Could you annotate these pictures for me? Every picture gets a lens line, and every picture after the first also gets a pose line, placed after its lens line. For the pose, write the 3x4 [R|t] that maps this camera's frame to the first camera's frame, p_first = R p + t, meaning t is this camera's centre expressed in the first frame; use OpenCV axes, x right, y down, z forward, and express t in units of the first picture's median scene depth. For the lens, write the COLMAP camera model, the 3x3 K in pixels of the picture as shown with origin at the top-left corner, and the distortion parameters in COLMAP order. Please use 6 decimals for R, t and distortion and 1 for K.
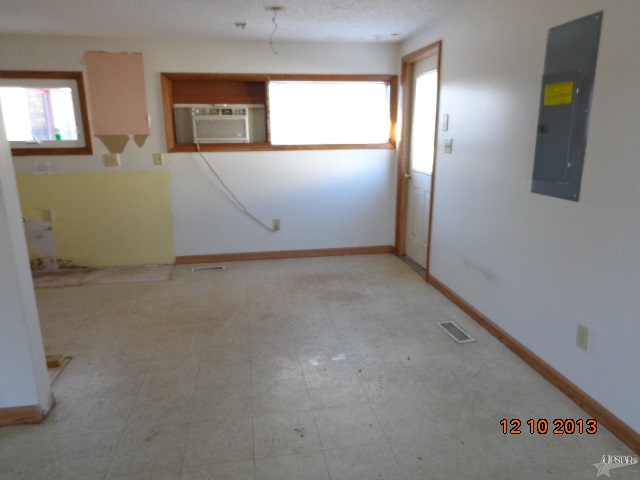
lens RADIAL K [[448.0, 0, 320.0], [0, 448.0, 240.0], [0, 0, 1]] dist [-0.001370, 0.000310]
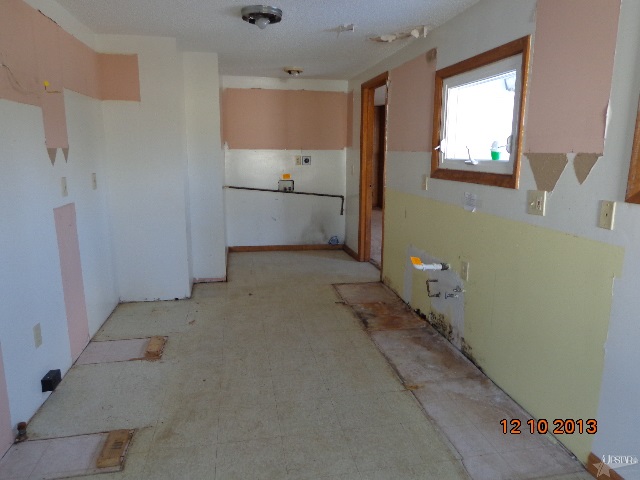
lens RADIAL K [[448.0, 0, 320.0], [0, 448.0, 240.0], [0, 0, 1]] dist [-0.001370, 0.000310]
pose [[0.015470, 0.203297, -0.978995, 0.034552], [-0.239852, 0.951279, 0.193751, -0.179392], [0.970686, 0.231817, 0.063478, 0.747450]]
